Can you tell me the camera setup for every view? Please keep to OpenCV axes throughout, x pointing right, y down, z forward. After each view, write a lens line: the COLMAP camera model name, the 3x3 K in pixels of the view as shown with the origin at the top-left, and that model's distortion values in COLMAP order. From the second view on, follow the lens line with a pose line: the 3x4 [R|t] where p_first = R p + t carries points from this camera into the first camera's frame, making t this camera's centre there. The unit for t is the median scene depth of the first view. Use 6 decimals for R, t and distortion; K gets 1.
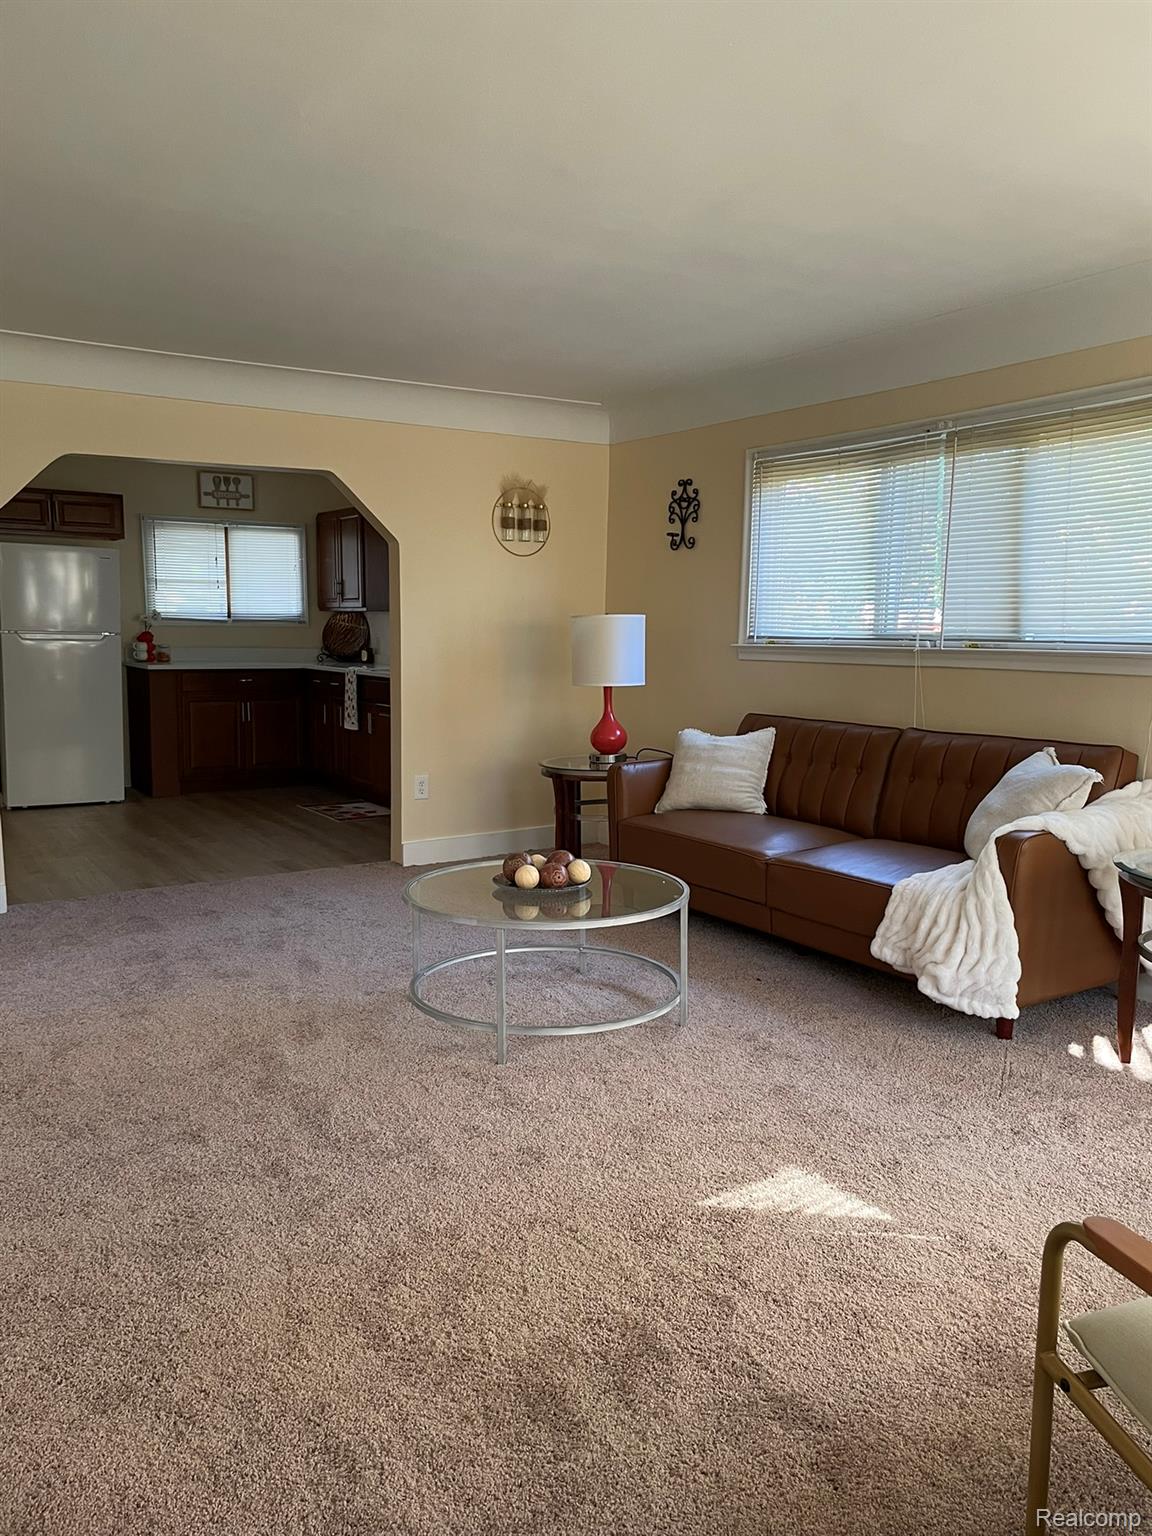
lens RADIAL K [[1164.3, 0, 585.9], [0, 1164.3, 771.9], [0, 0, 1]] dist [0.049942, -0.047531]
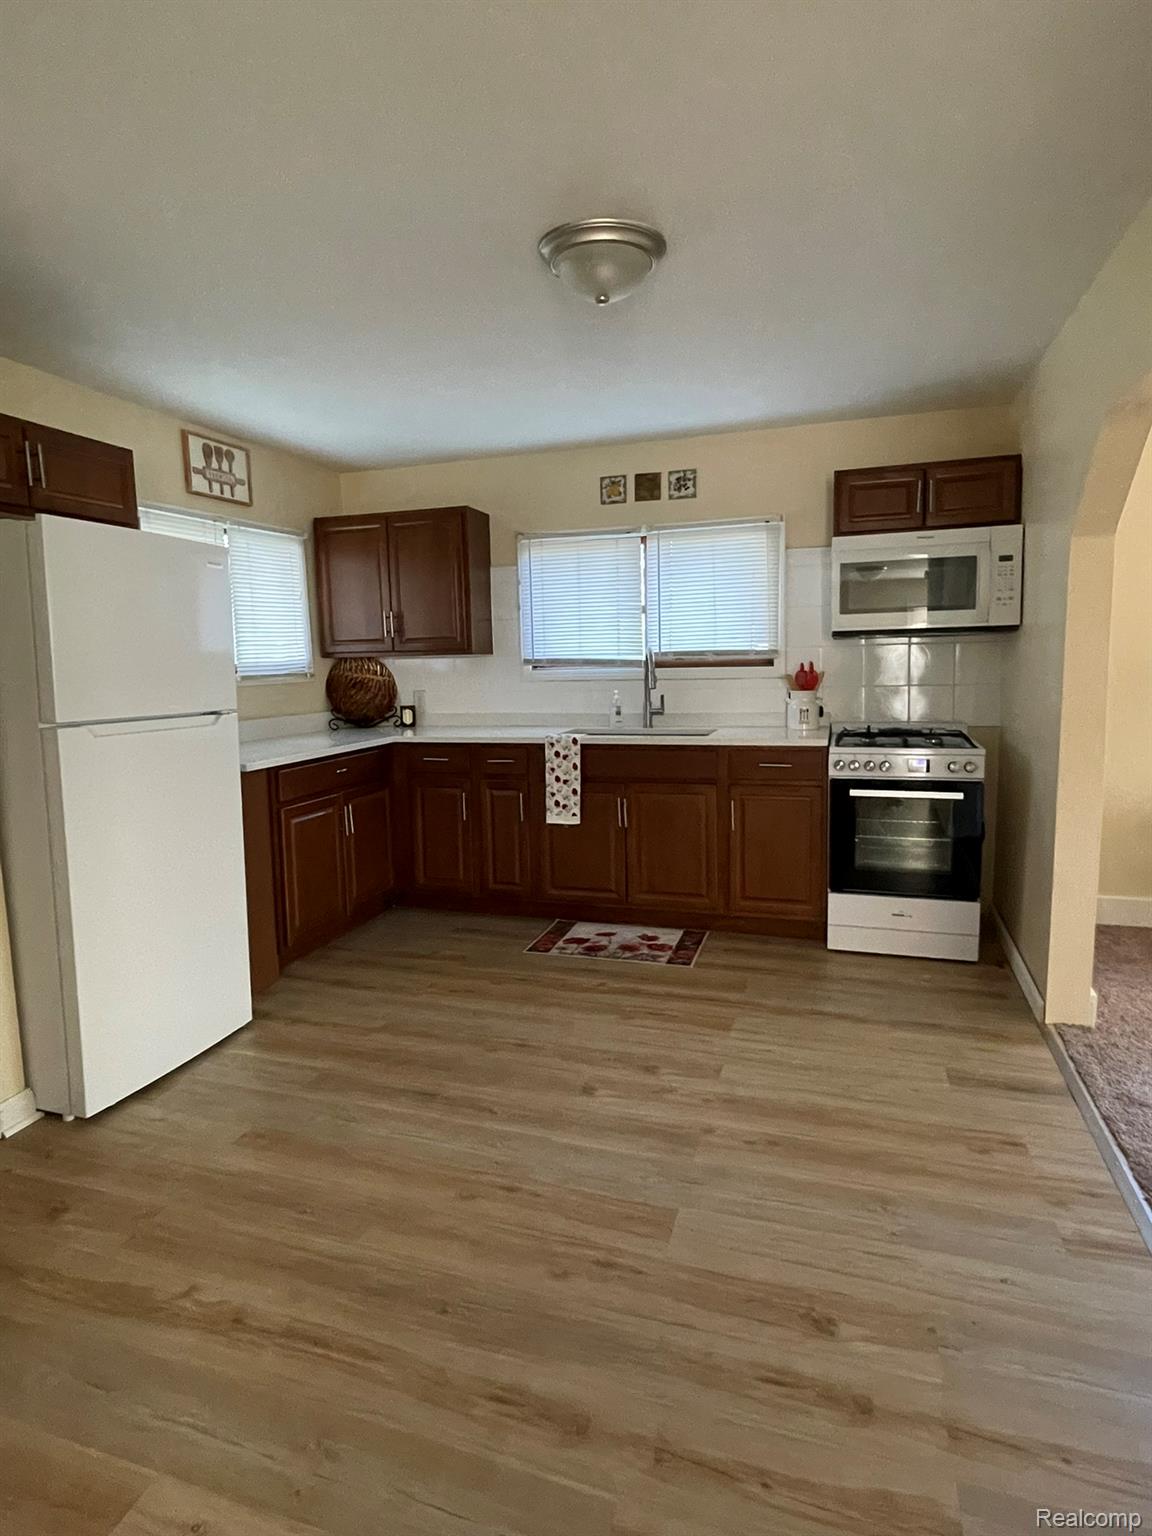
lens RADIAL K [[850.2, 0, 586.4], [0, 850.2, 761.9], [0, 0, 1]] dist [0.000235, 0.002123]
pose [[0.782481, -0.104781, 0.613794, -0.442236], [0.109986, 0.993499, 0.029387, -0.076751], [-0.612883, 0.044514, 0.788919, 0.525047]]
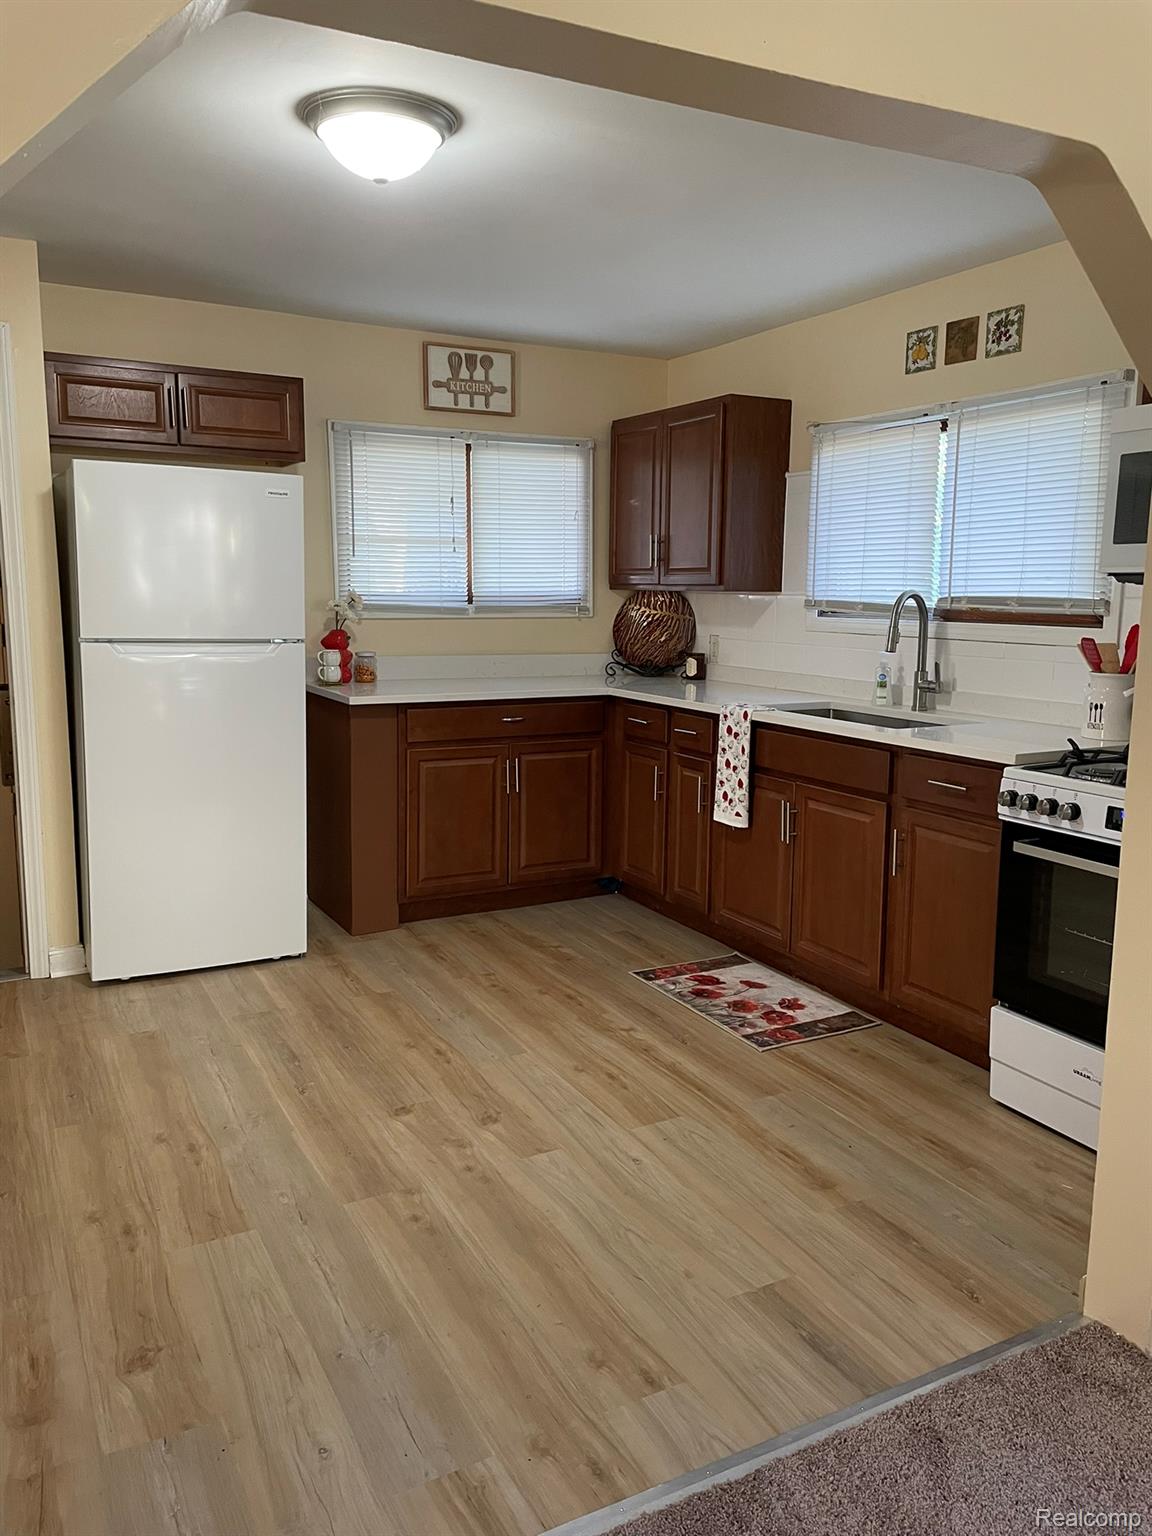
lens RADIAL K [[1164.3, 0, 577.0], [0, 1164.3, 763.6], [0, 0, 1]] dist [0.049942, -0.047531]
pose [[0.995574, 0.014774, -0.092818, -0.196782], [-0.012479, 0.999603, 0.025255, -0.067083], [0.093154, -0.023985, 0.995363, 0.427936]]
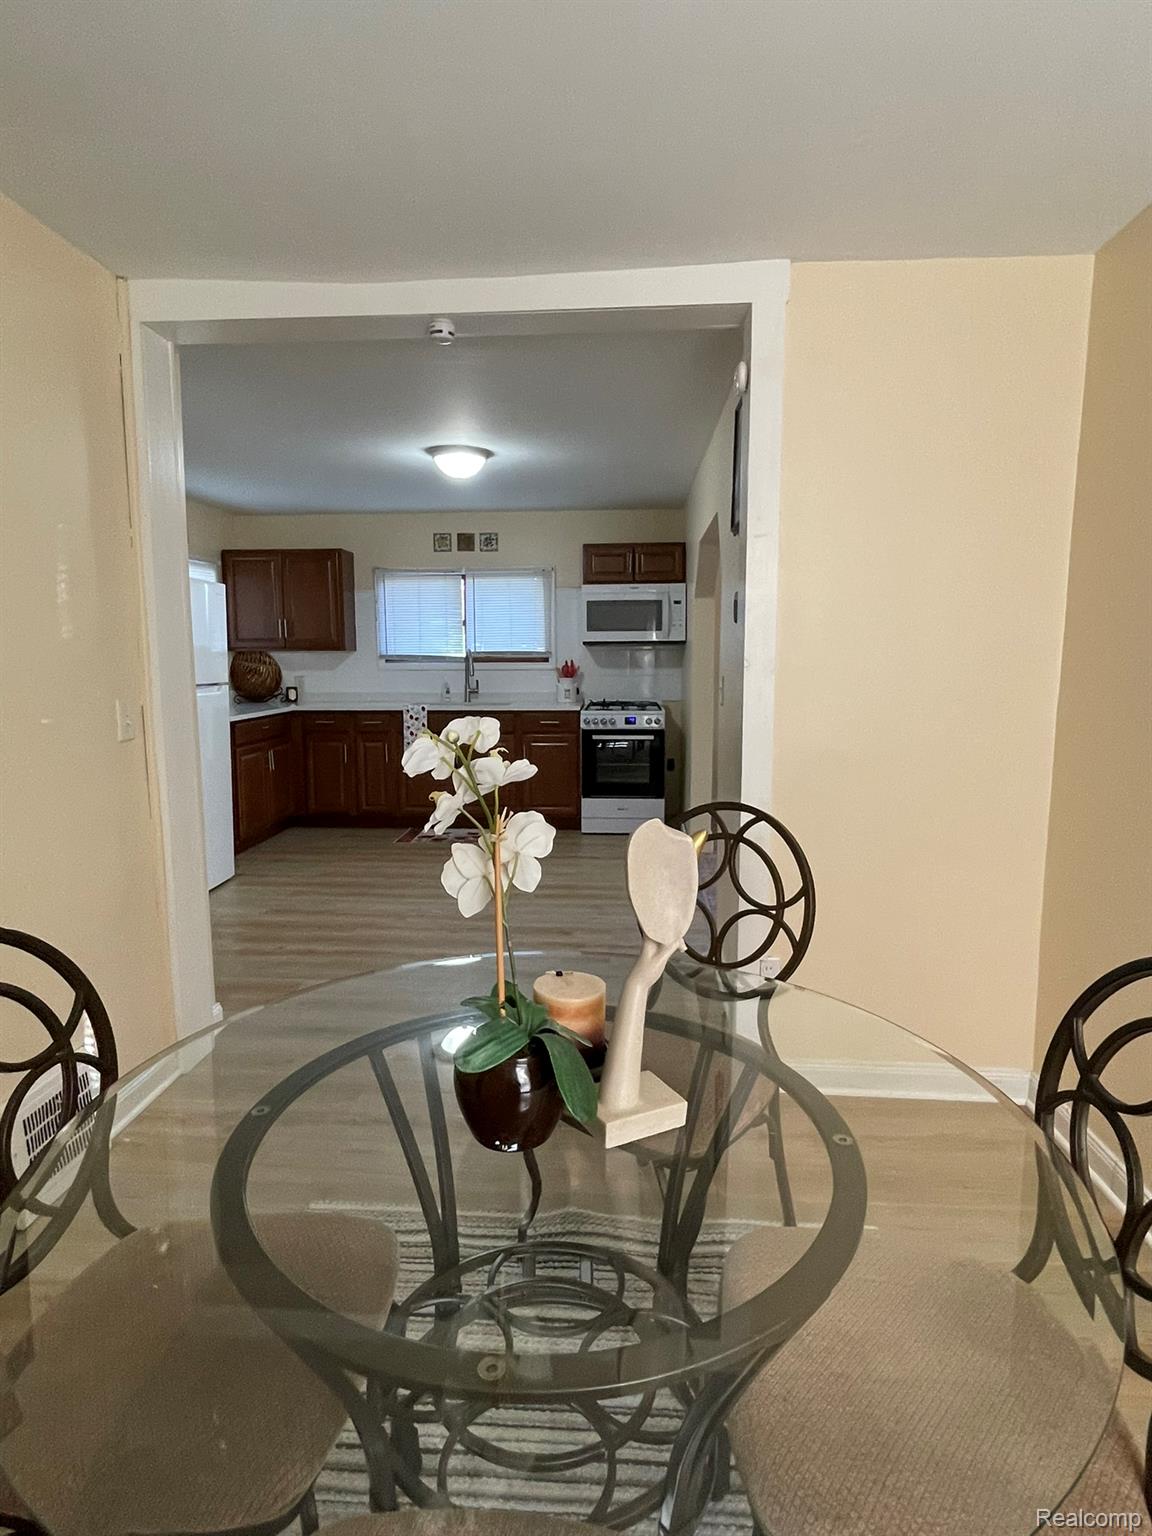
lens RADIAL K [[850.2, 0, 580.8], [0, 850.2, 763.5], [0, 0, 1]] dist [0.000235, 0.002123]
pose [[0.609813, -0.117562, 0.783778, -0.638801], [0.111269, 0.991842, 0.062199, -0.059748], [-0.784696, 0.049281, 0.617919, 0.356623]]
